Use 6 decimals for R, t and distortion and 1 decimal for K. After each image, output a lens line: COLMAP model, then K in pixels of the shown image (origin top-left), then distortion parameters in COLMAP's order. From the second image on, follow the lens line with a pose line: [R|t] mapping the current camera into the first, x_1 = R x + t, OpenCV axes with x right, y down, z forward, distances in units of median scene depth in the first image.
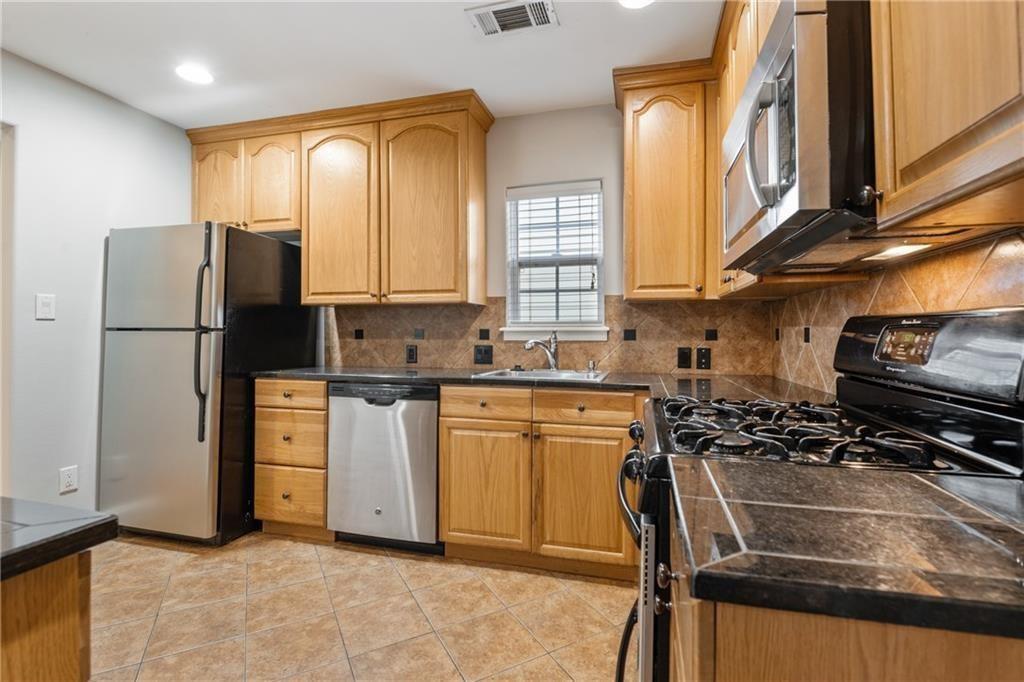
lens RADIAL K [[463.8, 0, 515.7], [0, 463.8, 331.0], [0, 0, 1]] dist [-0.003415, -0.000304]
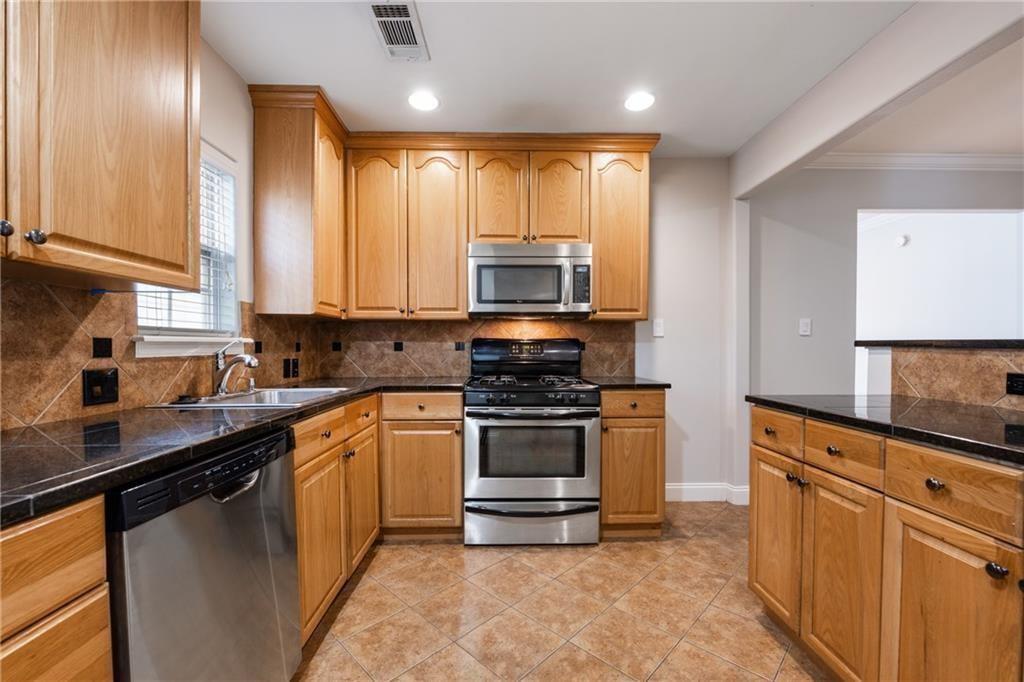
lens RADIAL K [[422.1, 0, 513.5], [0, 422.1, 349.1], [0, 0, 1]] dist [0.007337, -0.000865]
pose [[-0.279346, -0.010276, 0.960135, -0.676766], [-0.016506, 0.999846, 0.005899, -0.001597], [-0.960048, -0.014200, -0.279473, 0.704601]]
